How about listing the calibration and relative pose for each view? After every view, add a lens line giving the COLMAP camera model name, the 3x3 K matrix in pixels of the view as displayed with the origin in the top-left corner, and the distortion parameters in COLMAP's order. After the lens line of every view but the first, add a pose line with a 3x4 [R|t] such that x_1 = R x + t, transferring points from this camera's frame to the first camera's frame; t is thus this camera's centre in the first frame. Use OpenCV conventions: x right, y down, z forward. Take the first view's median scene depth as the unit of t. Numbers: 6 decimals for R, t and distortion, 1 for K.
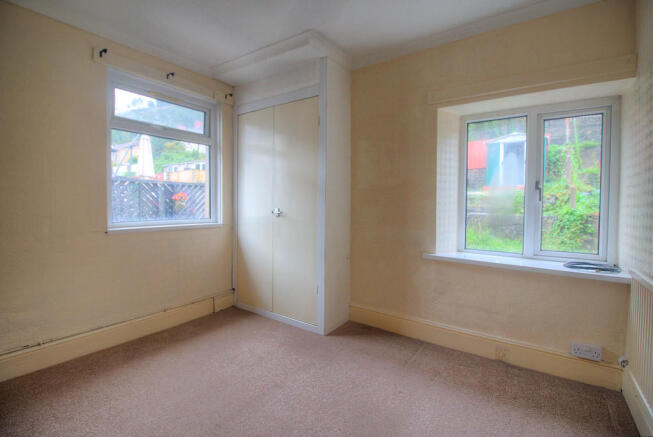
lens RADIAL K [[305.2, 0, 324.4], [0, 305.2, 213.5], [0, 0, 1]] dist [-0.004542, -0.000594]
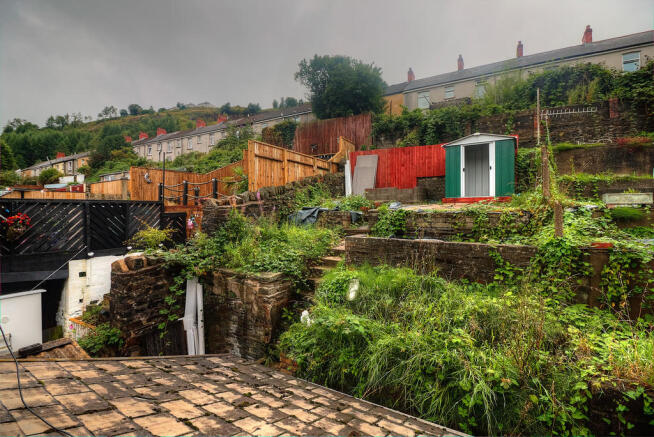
lens RADIAL K [[301.3, 0, 324.6], [0, 301.3, 215.3], [0, 0, 1]] dist [0.001669, -0.011130]
pose [[0.997757, -0.012660, 0.065737, 0.214868], [0.014172, 0.999644, -0.022594, -0.041739], [-0.065428, 0.023475, 0.997581, 0.305404]]
